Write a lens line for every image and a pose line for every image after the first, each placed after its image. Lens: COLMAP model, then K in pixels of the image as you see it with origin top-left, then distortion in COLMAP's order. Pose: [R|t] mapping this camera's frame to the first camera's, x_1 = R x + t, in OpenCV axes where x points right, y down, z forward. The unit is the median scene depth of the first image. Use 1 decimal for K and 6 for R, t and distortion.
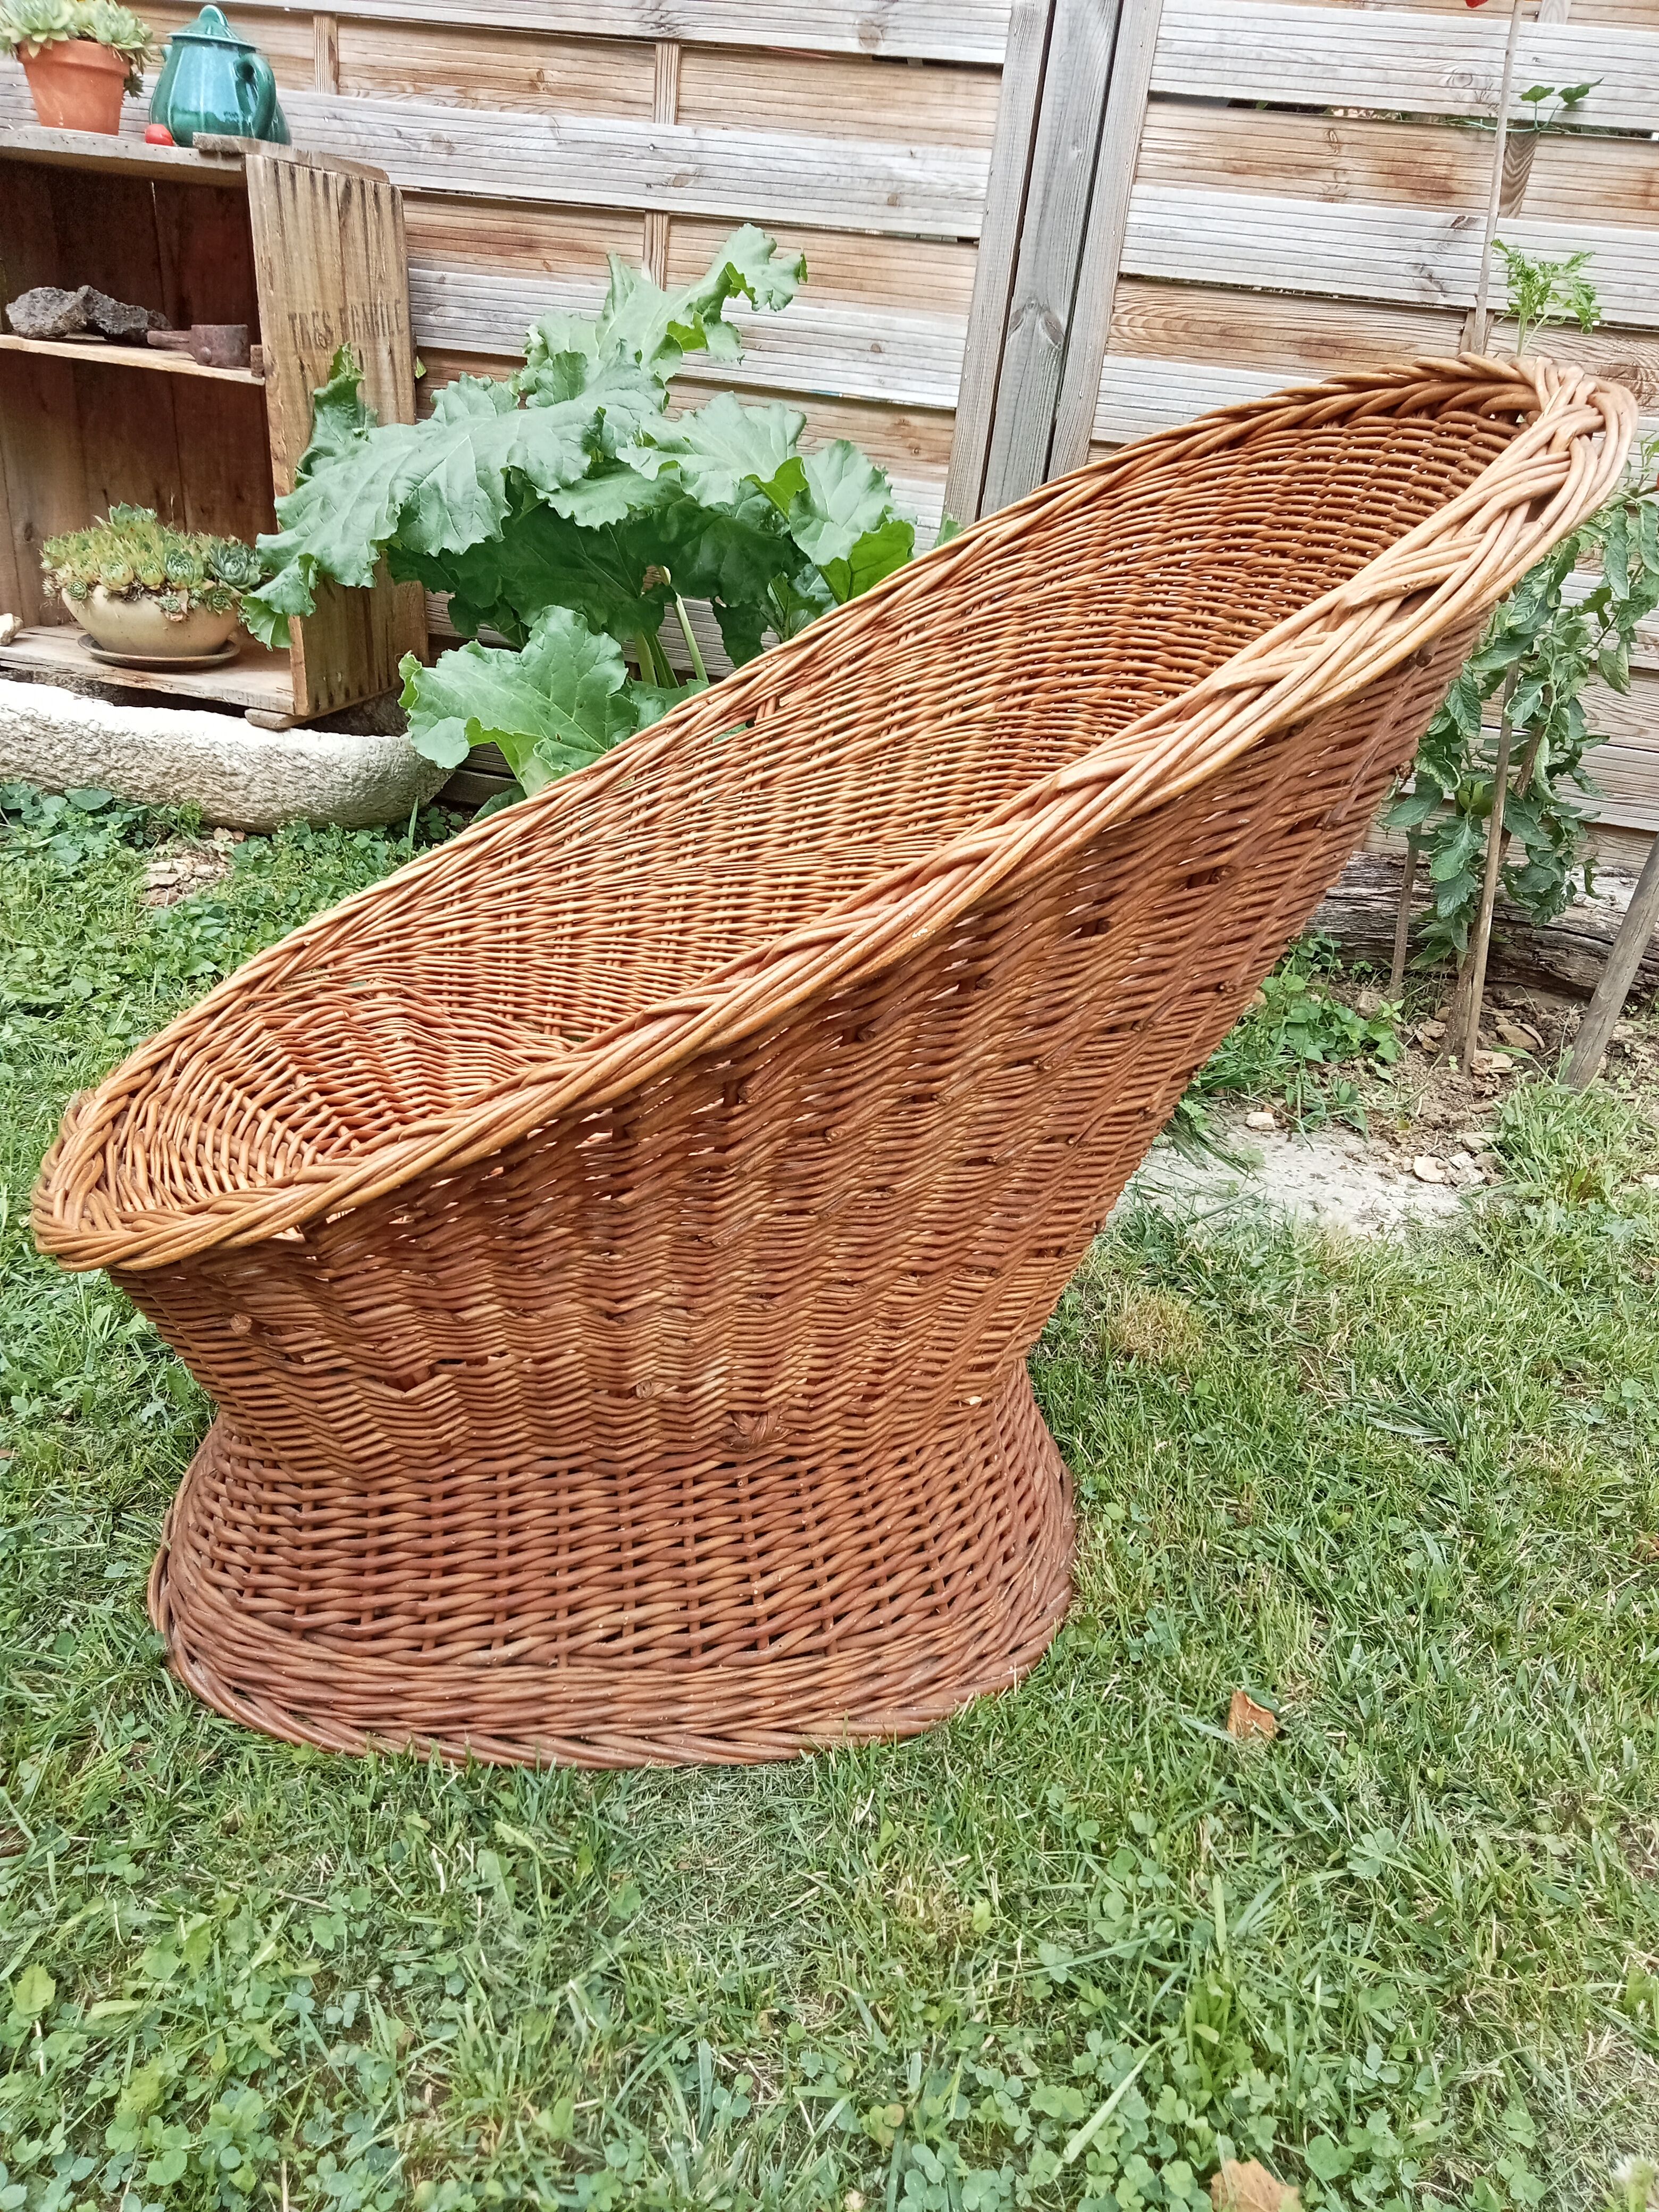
lens RADIAL K [[1736.0, 0, 798.5], [0, 1736.0, 1102.7], [0, 0, 1]] dist [0.021310, 0.006329]
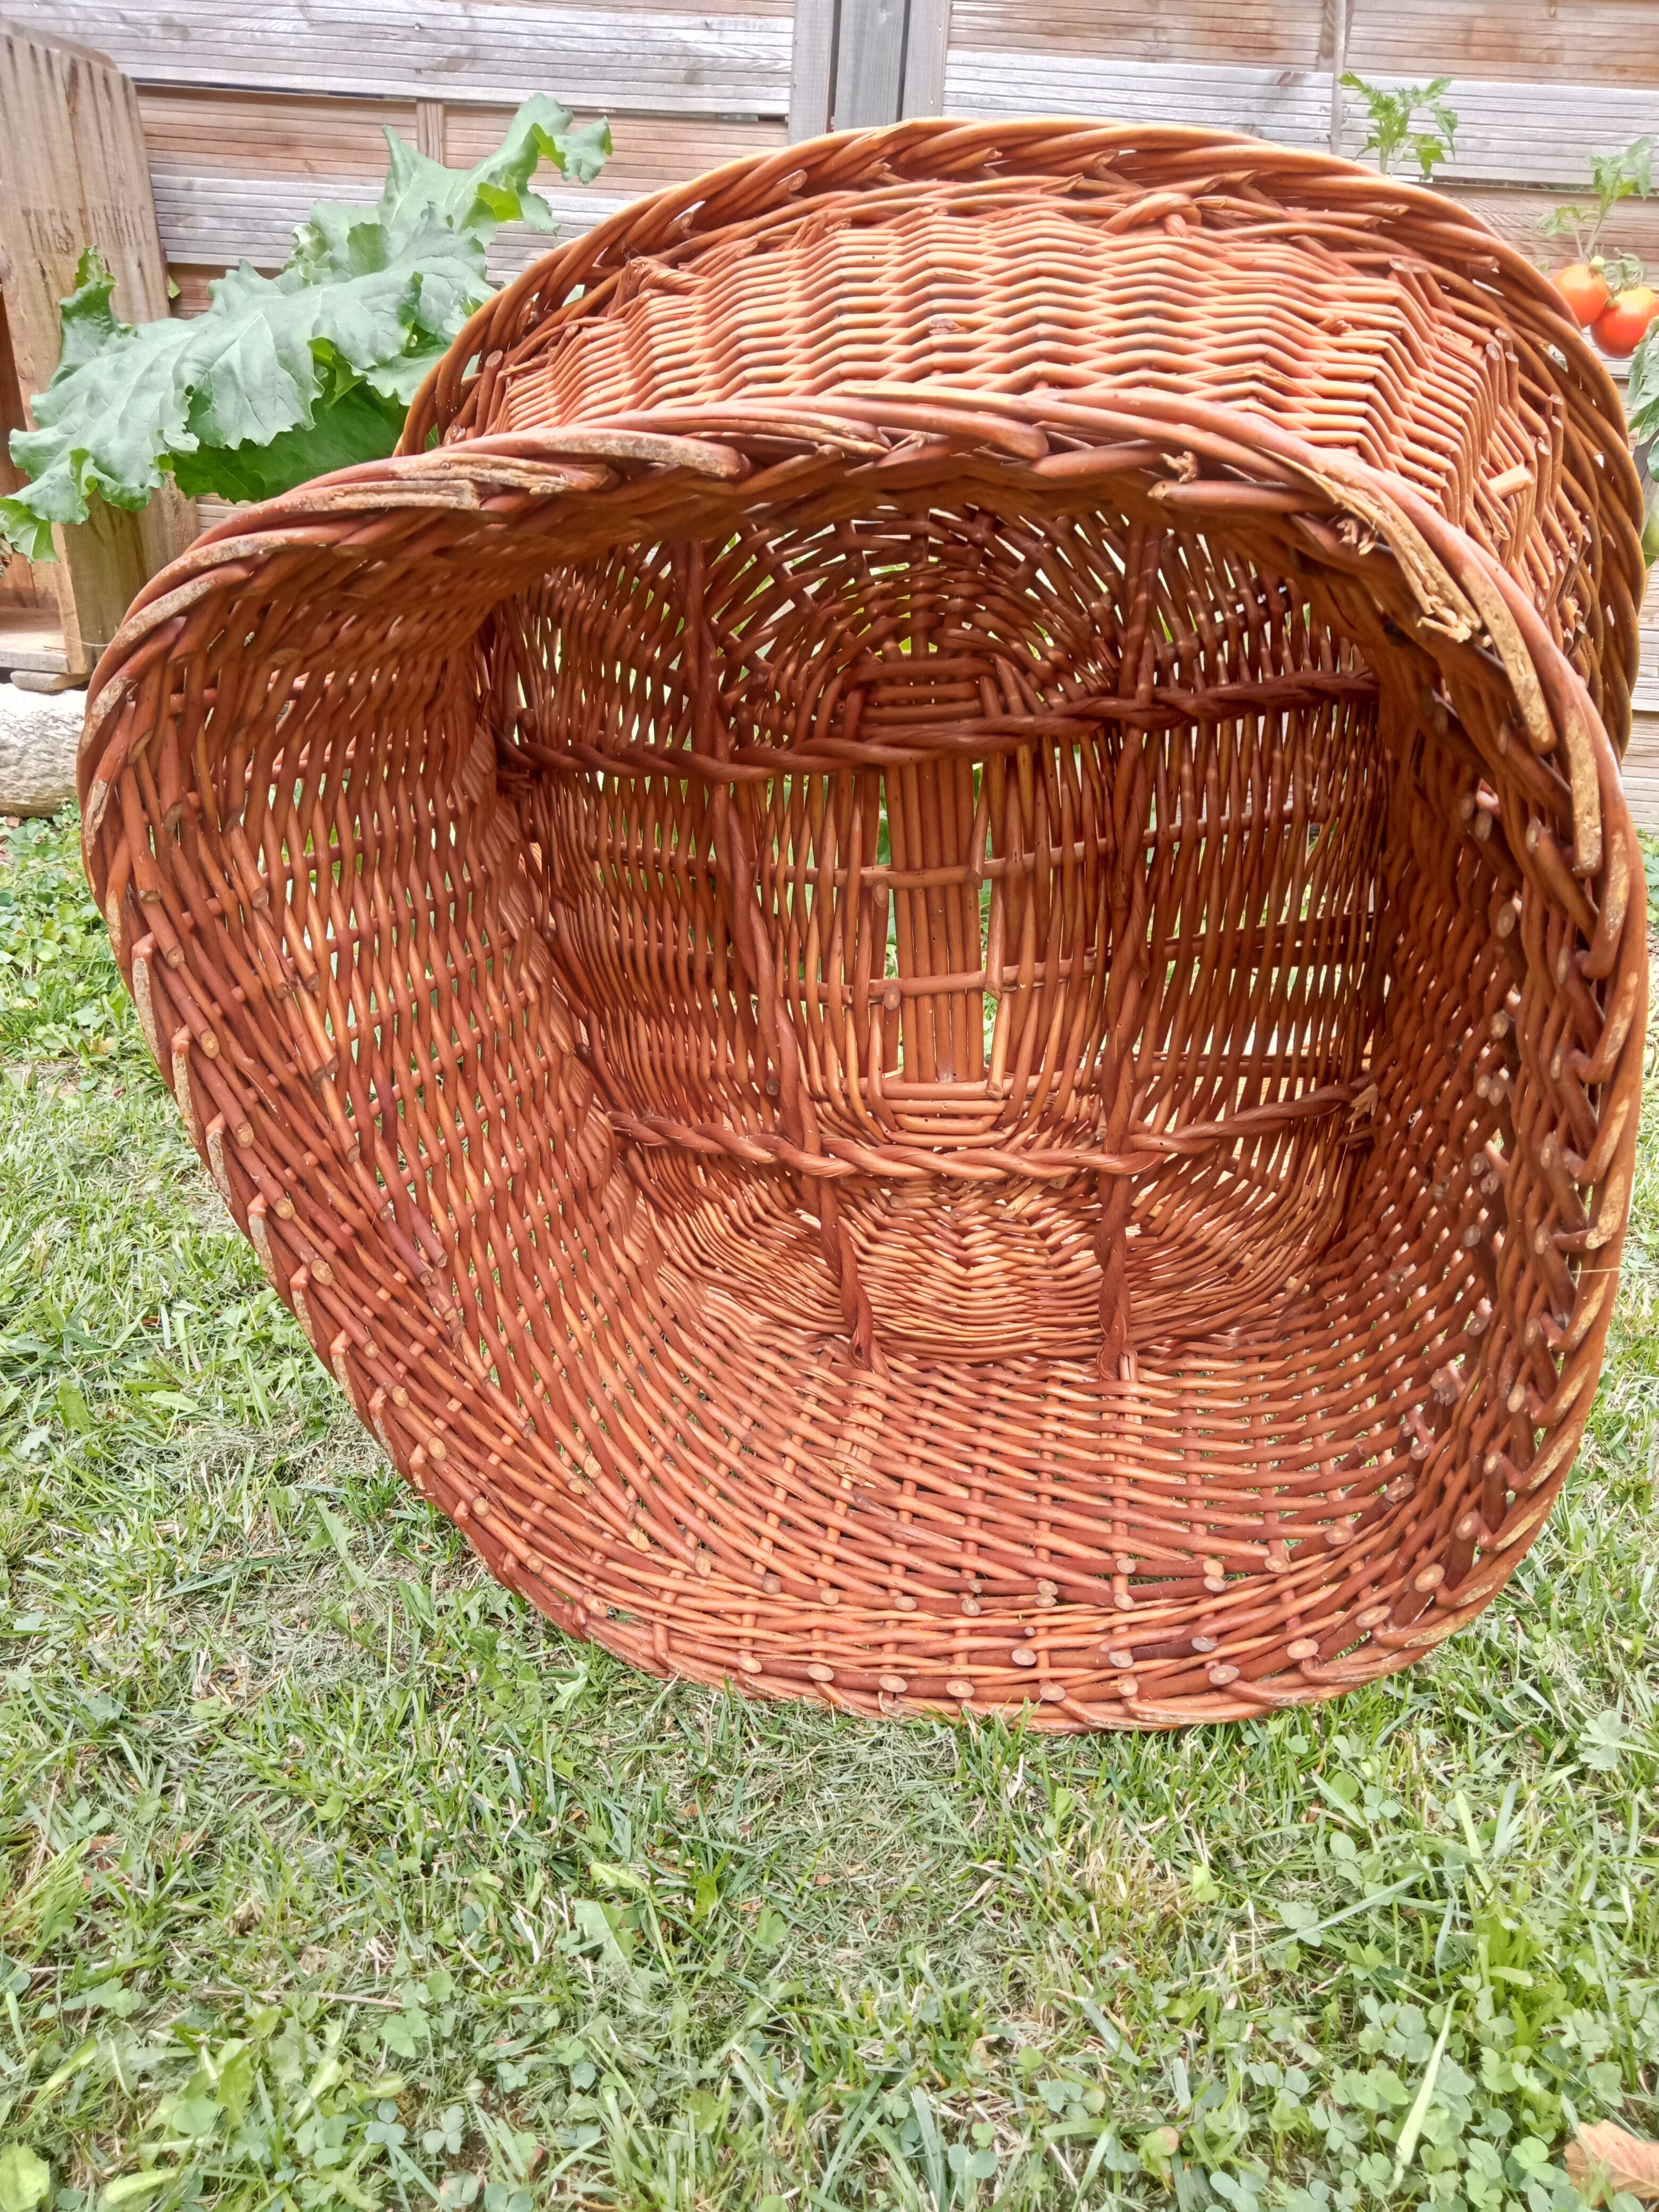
lens RADIAL K [[1756.5, 0, 829.5], [0, 1756.5, 1106.0], [0, 0, 1]] dist [-0.011837, 0.044256]
pose [[0.986093, -0.099094, 0.133417, -0.100100], [0.099197, 0.995050, 0.005890, 0.053829], [-0.133340, 0.007427, 0.991043, 0.136222]]
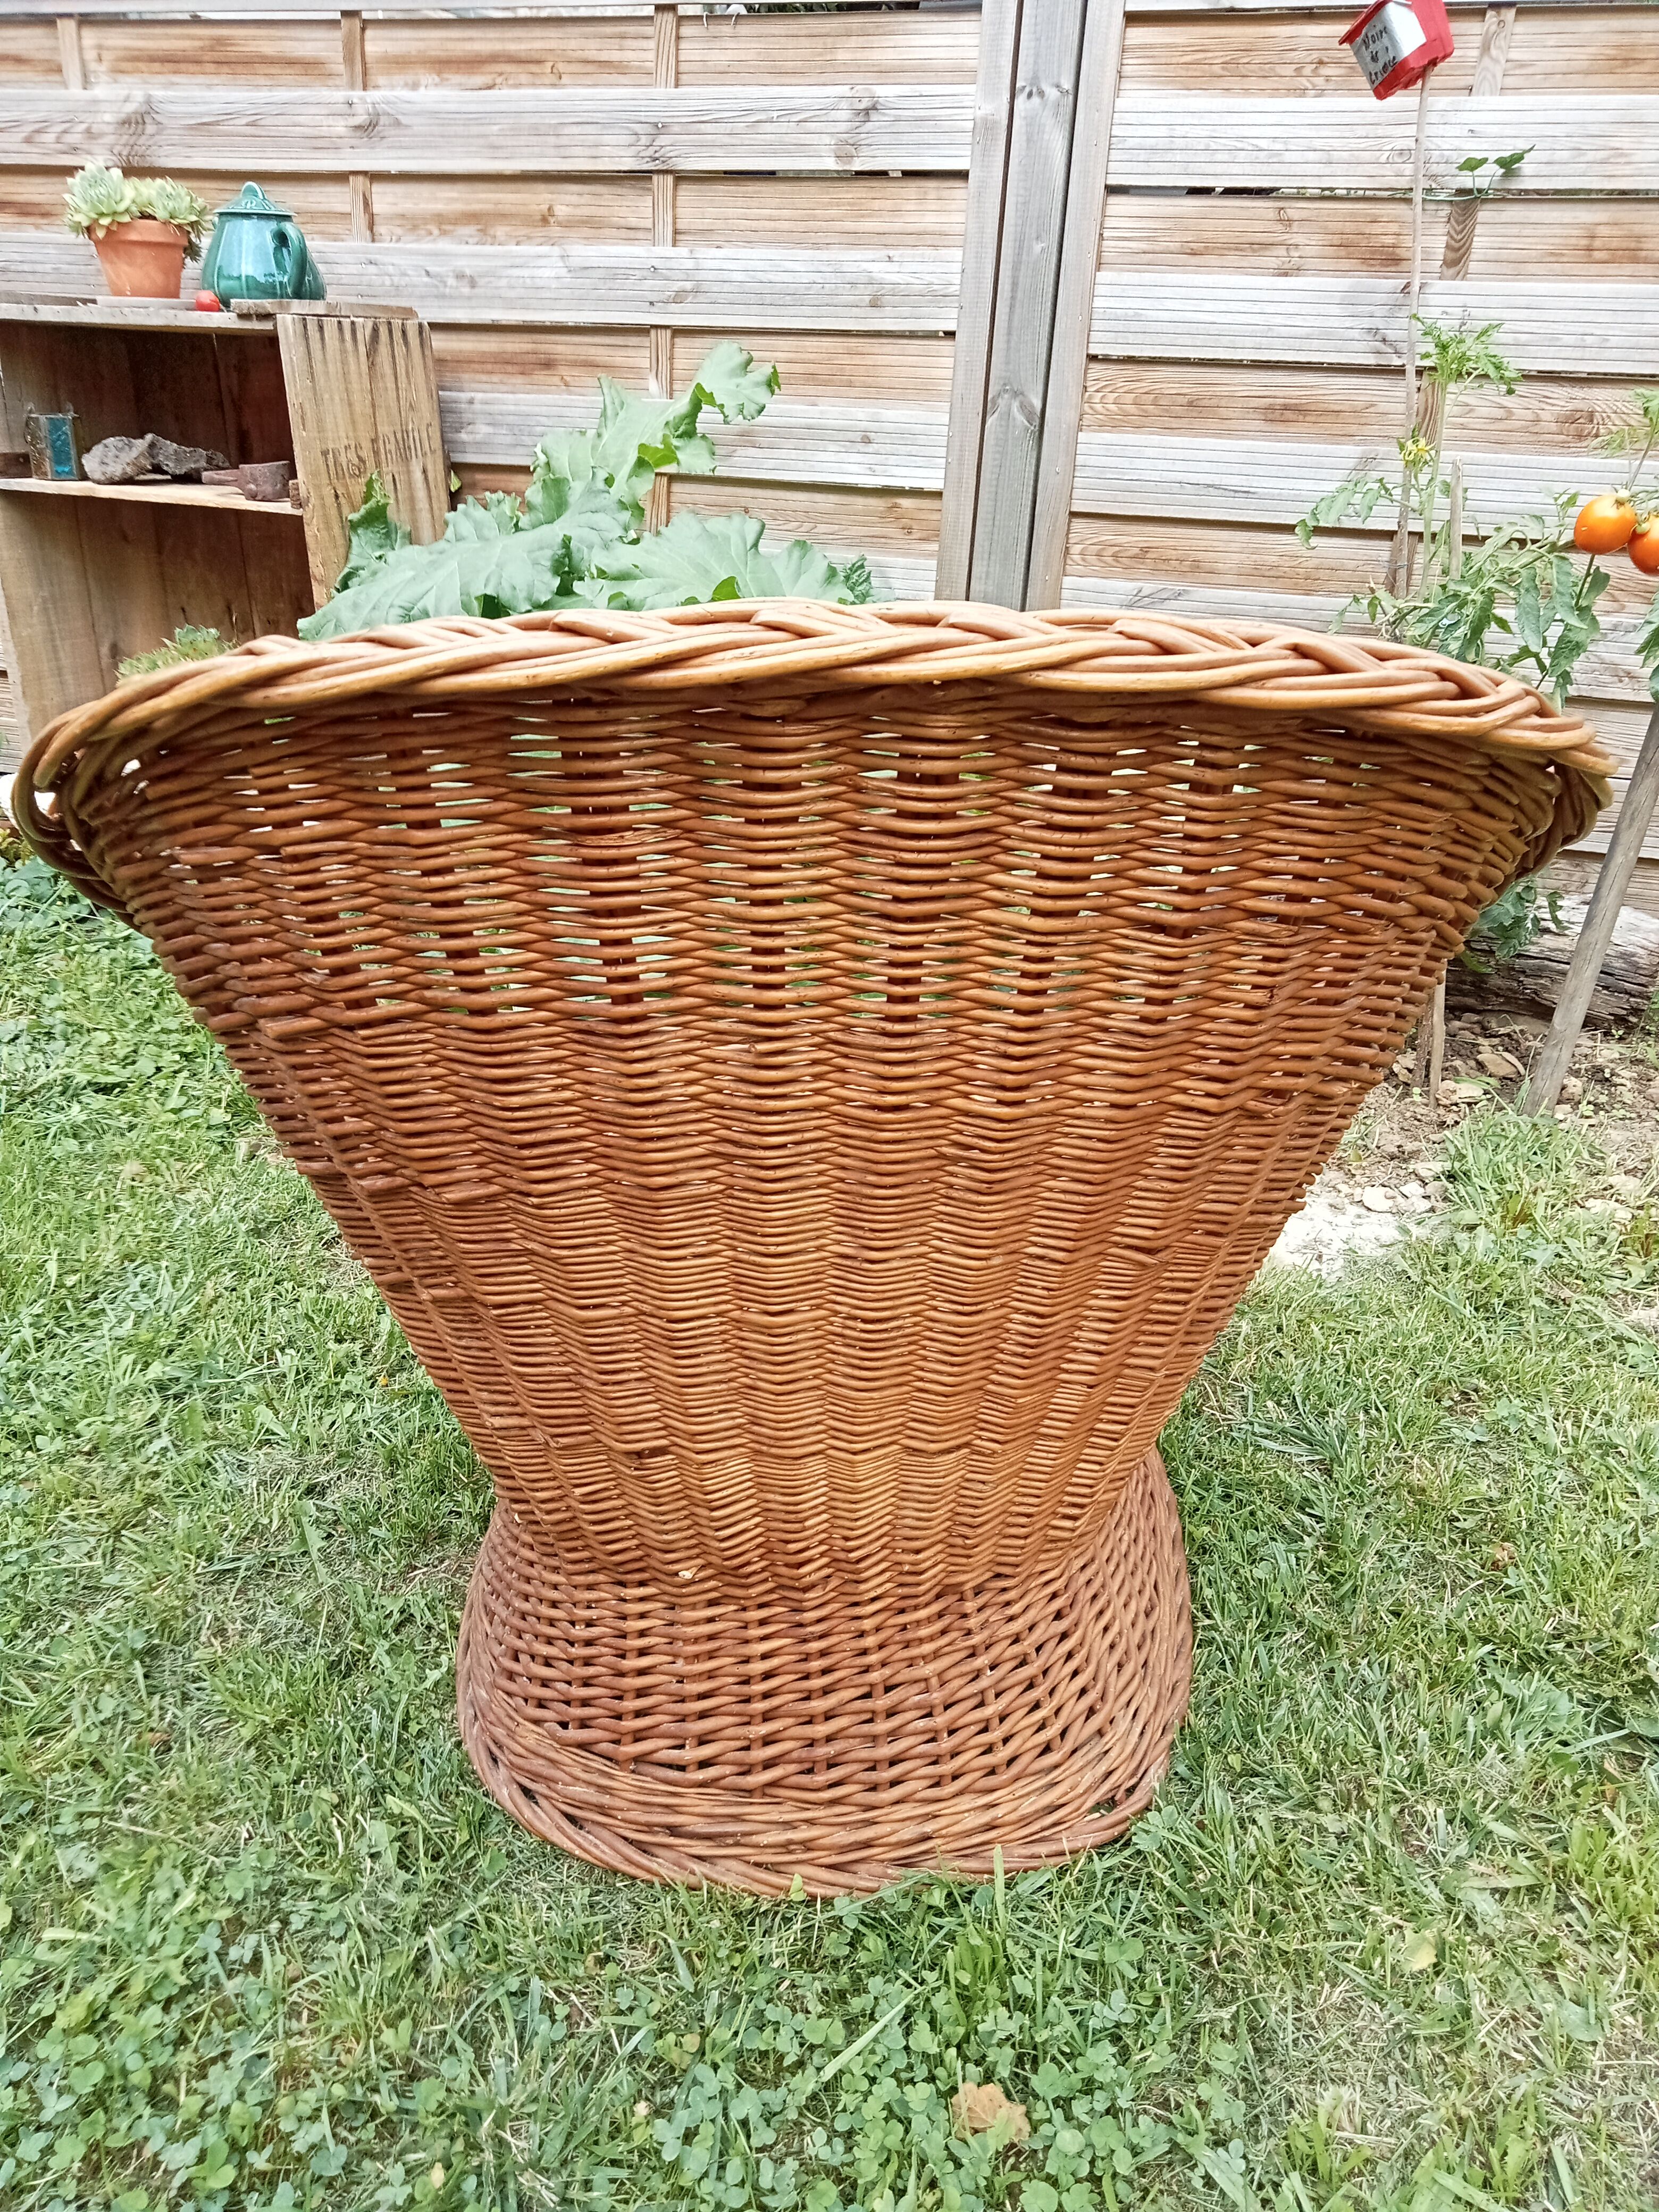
lens RADIAL K [[1716.3, 0, 773.9], [0, 1716.3, 1099.3], [0, 0, 1]] dist [0.052478, -0.049794]
pose [[0.995055, -0.031707, -0.094133, 0.150632], [0.029819, 0.999326, -0.021399, -0.015467], [0.094748, 0.018486, 0.995330, -0.101235]]
